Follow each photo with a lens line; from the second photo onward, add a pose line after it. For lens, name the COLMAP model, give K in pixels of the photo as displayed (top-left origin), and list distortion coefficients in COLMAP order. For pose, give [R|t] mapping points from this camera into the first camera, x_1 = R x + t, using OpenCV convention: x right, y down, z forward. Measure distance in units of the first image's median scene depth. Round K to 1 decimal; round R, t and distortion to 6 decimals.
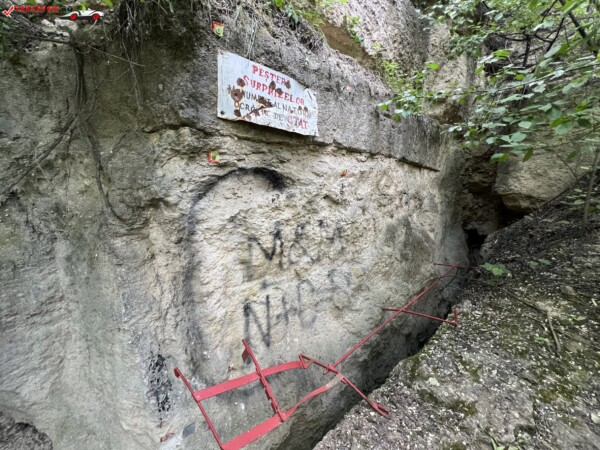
lens RADIAL K [[236.4, 0, 299.9], [0, 236.4, 226.3], [0, 0, 1]] dist [-0.001814, 0.000810]
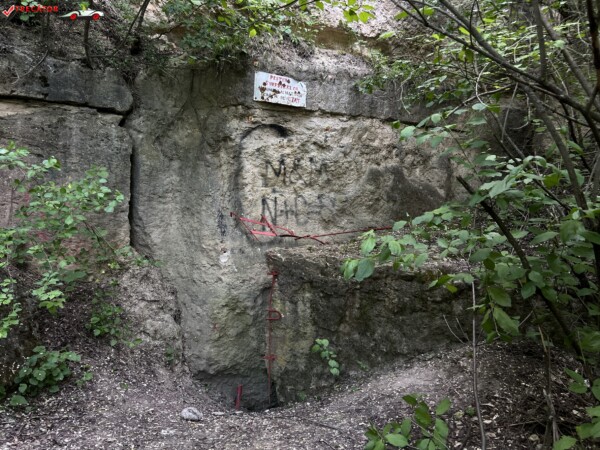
lens RADIAL K [[449.3, 0, 305.6], [0, 449.3, 231.6], [0, 0, 1]] dist [0.053038, -0.065129]
pose [[0.985937, 0.030215, -0.164364, 0.698656], [-0.038247, 0.998212, -0.045924, 0.759568], [0.162682, 0.051565, 0.985330, -2.445799]]
